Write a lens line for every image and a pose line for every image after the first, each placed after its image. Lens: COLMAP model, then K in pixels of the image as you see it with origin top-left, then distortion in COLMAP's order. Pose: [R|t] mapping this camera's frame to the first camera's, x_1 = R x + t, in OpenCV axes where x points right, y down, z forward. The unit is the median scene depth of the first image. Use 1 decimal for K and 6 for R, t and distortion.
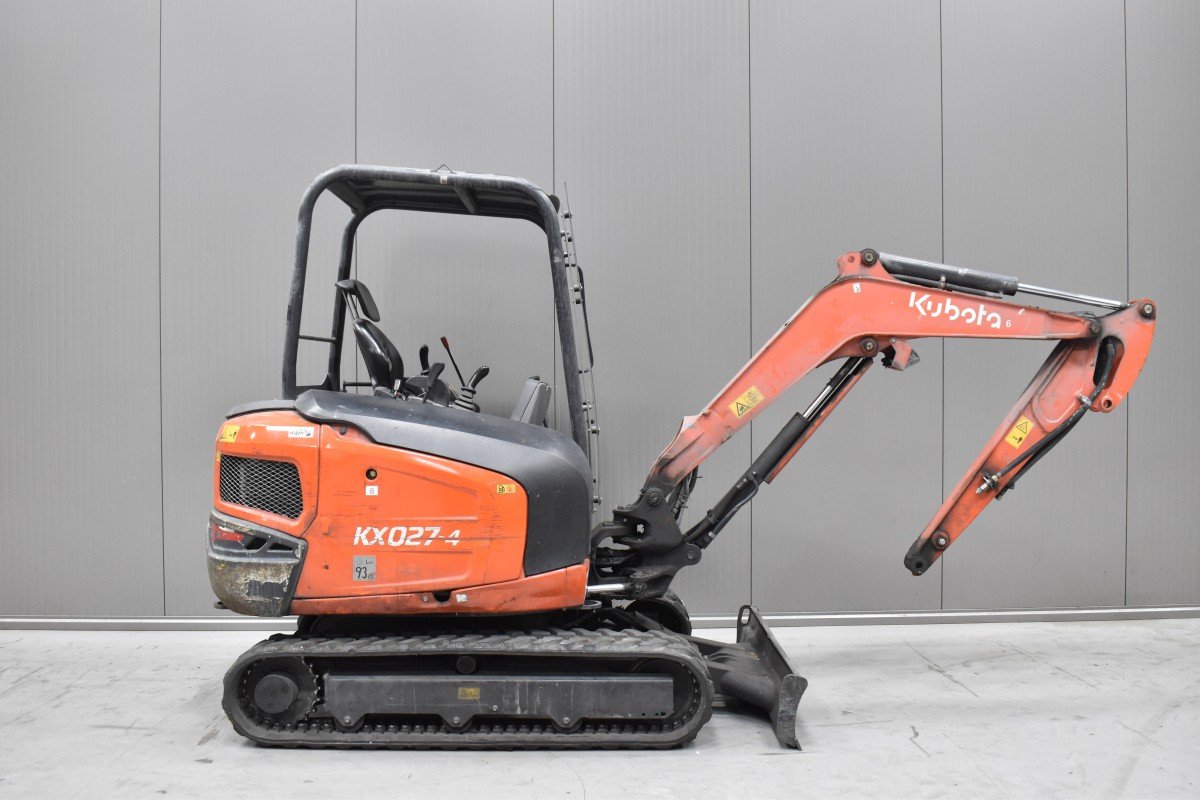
lens RADIAL K [[1111.3, 0, 592.4], [0, 1111.3, 398.4], [0, 0, 1]] dist [-0.078025, 0.000000]
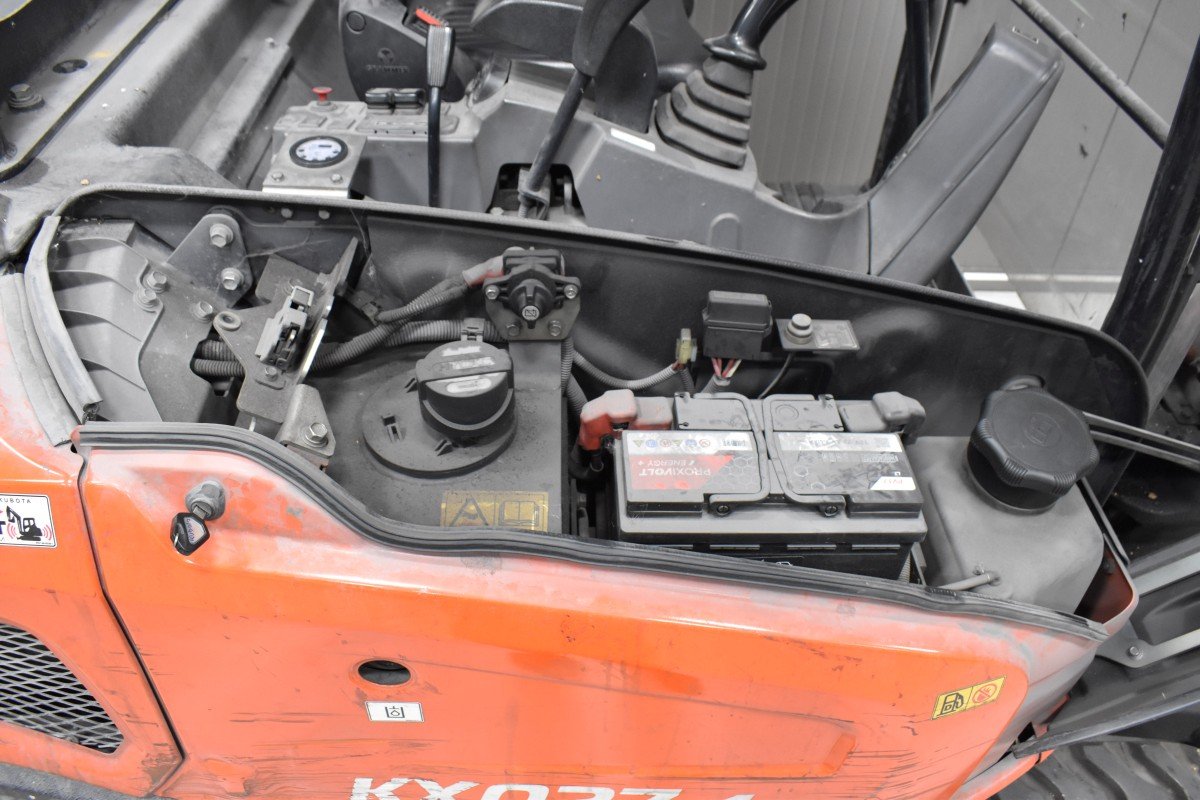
lens RADIAL K [[921.4, 0, 611.2], [0, 921.4, 400.2], [0, 0, 1]] dist [-0.095382, 0.008721]
pose [[0.999056, 0.012568, 0.041578, -0.147331], [-0.037095, 0.744877, 0.666170, -0.082856], [-0.022598, -0.667084, 0.744640, 0.815736]]
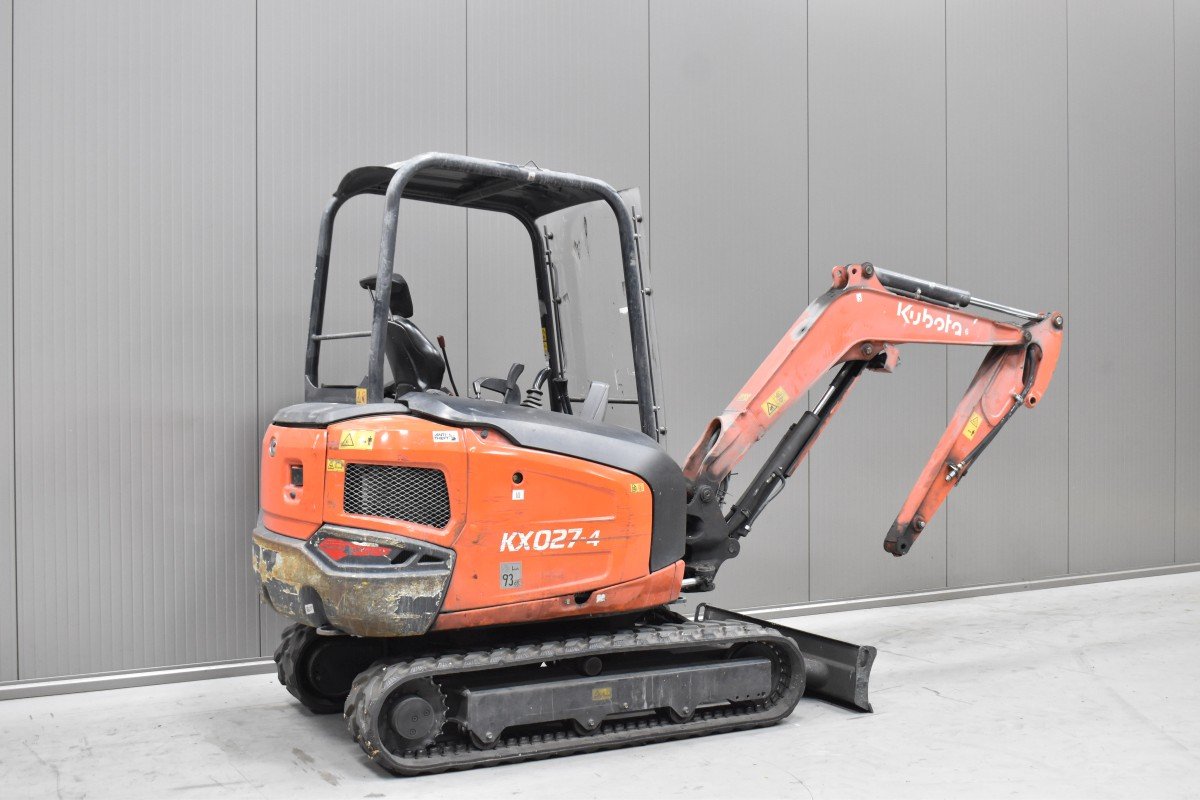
lens RADIAL K [[1405.3, 0, 598.1], [0, 1405.3, 393.1], [0, 0, 1]] dist [-0.047945, 0.000000]
pose [[0.885472, -0.005704, 0.464657, -0.643669], [0.010578, 0.999913, -0.007883, 0.003721], [-0.464571, 0.011895, 0.885456, -0.118046]]
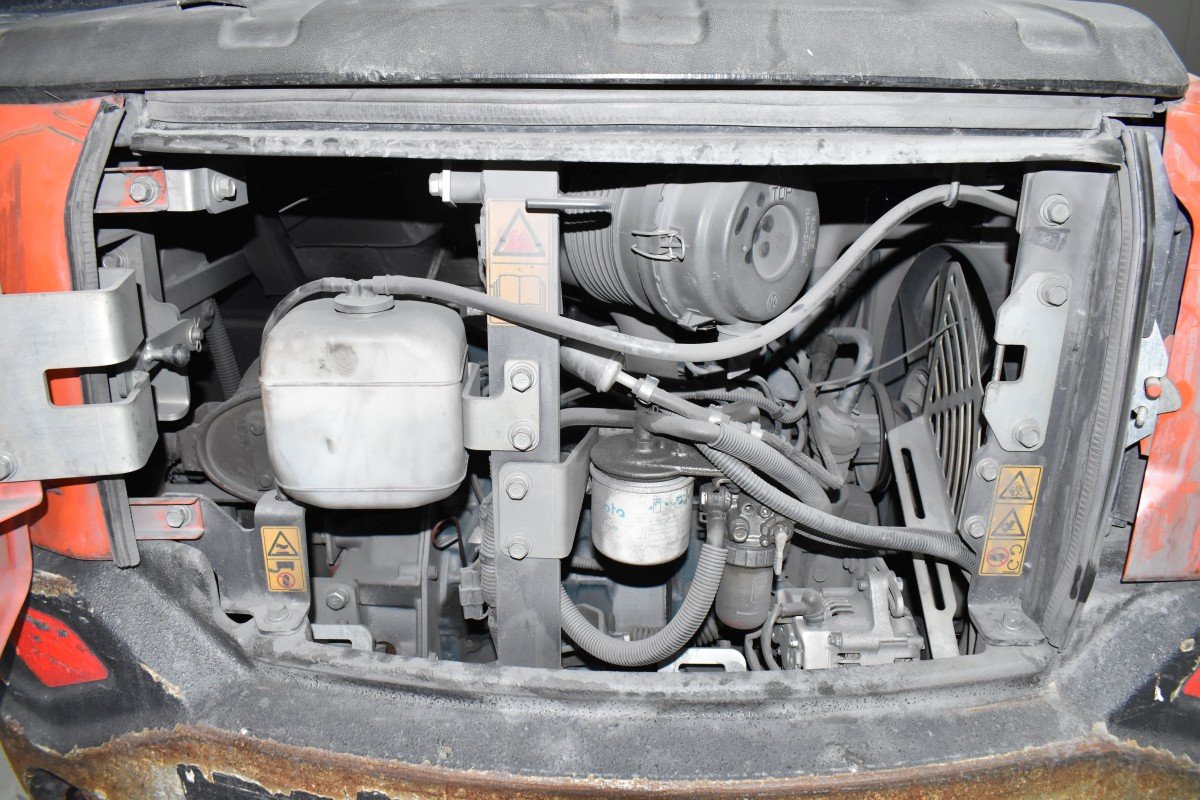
lens RADIAL K [[921.4, 0, 597.1], [0, 921.4, 392.8], [0, 0, 1]] dist [-0.095382, 0.008721]
pose [[0.015948, -0.317278, 0.948198, -0.454449], [0.008070, 0.948329, 0.317186, 0.017380], [-0.999840, 0.002594, 0.017684, 1.046494]]
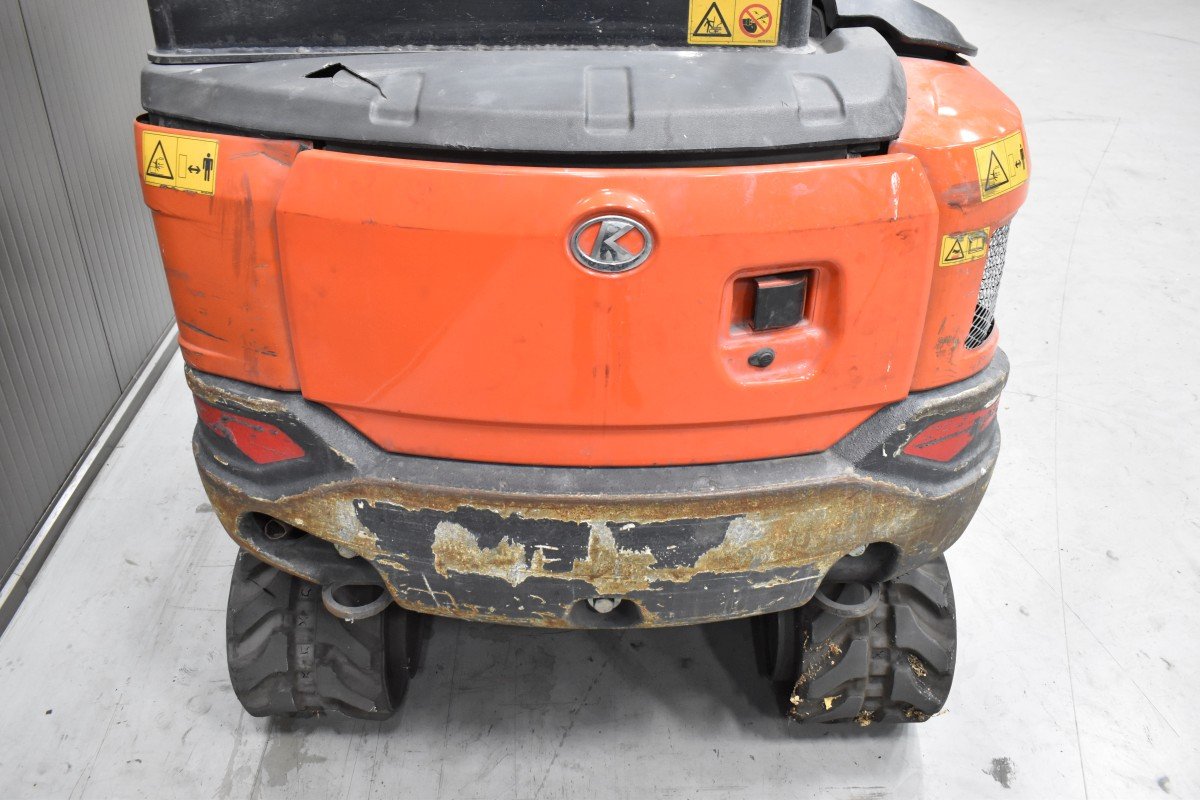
lens RADIAL K [[1035.8, 0, 598.7], [0, 1035.8, 399.7], [0, 0, 1]] dist [-0.104574, -0.002193]
pose [[-0.018074, -0.534275, 0.845117, -0.583632], [0.009673, 0.845122, 0.534485, -0.069253], [-0.999790, 0.017835, -0.010106, 1.046663]]
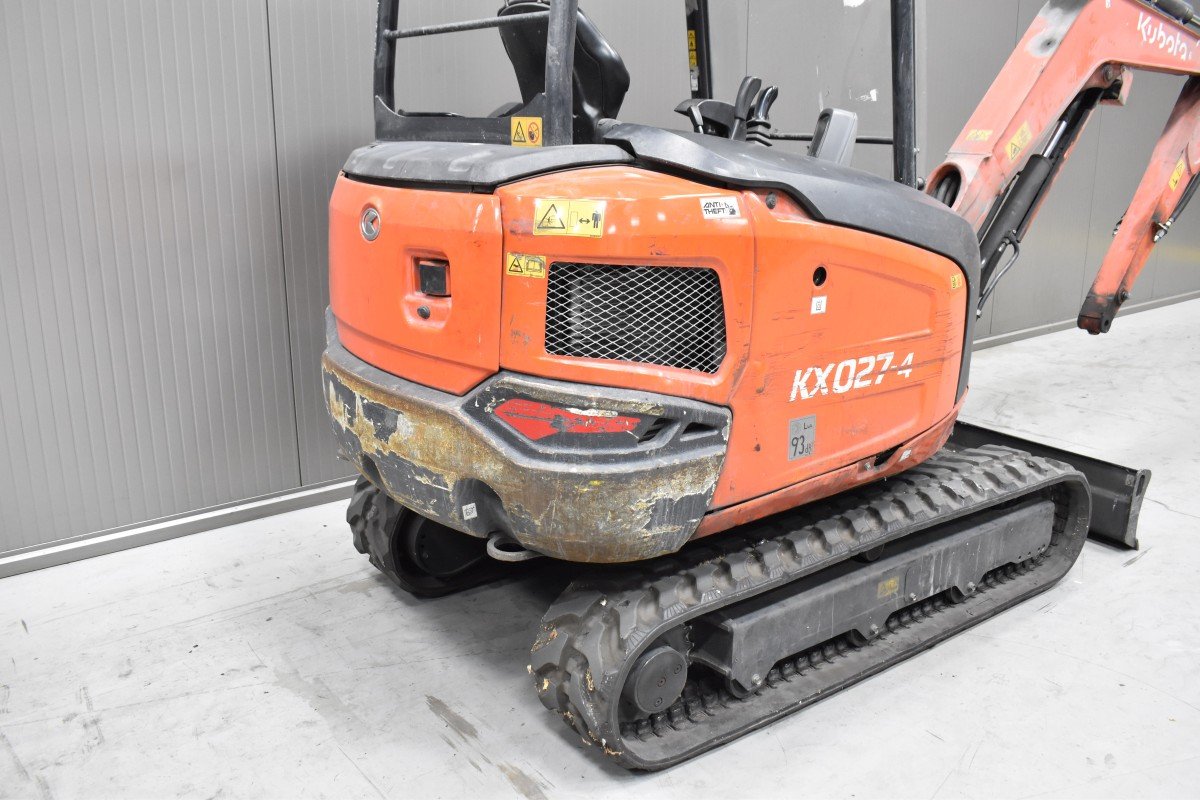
lens RADIAL K [[1056.6, 0, 604.1], [0, 1056.6, 396.6], [0, 0, 1]] dist [-0.087977, 0.015439]
pose [[0.801942, -0.153188, 0.577428, -0.551985], [0.007118, 0.968946, 0.247169, -0.005700], [-0.597360, -0.194105, 0.778129, 0.572476]]
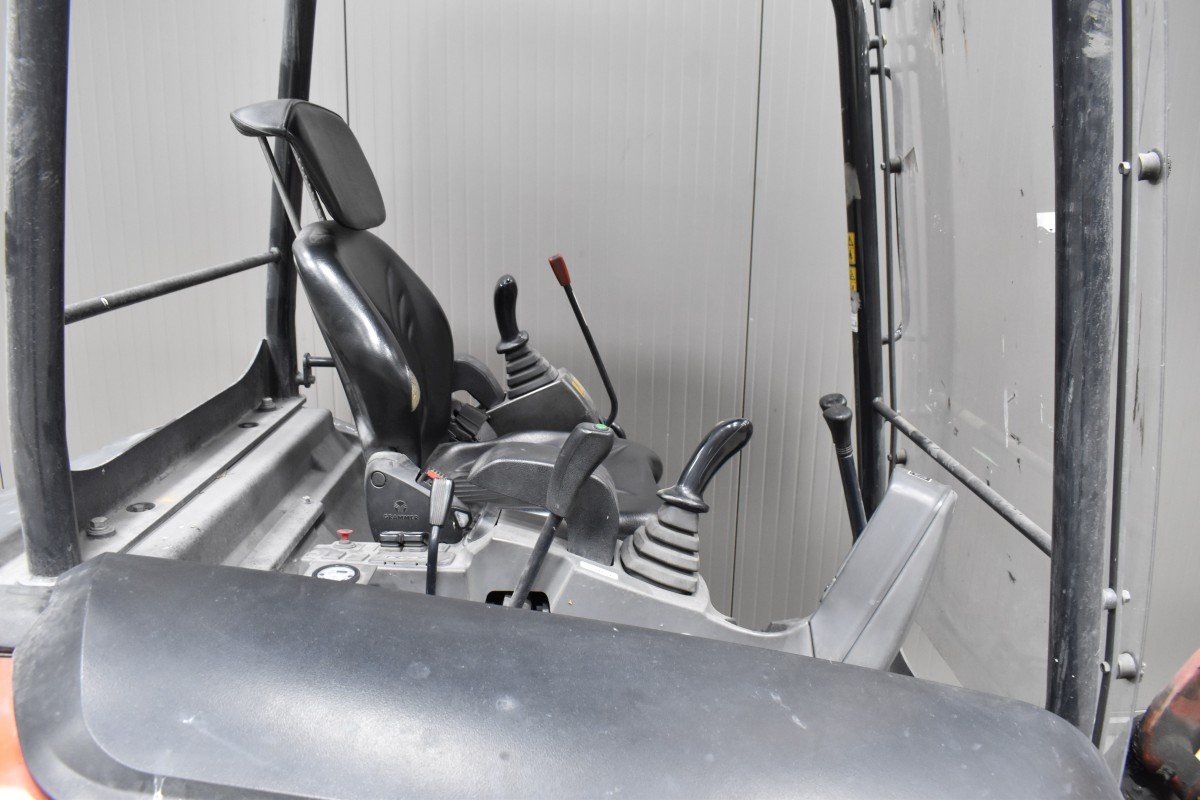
lens RADIAL K [[921.4, 0, 605.2], [0, 921.4, 403.4], [0, 0, 1]] dist [-0.095382, 0.008721]
pose [[0.999830, 0.016772, 0.007666, -0.136103], [-0.018065, 0.974292, 0.224562, -0.088346], [-0.003703, -0.224662, 0.974430, 0.779604]]
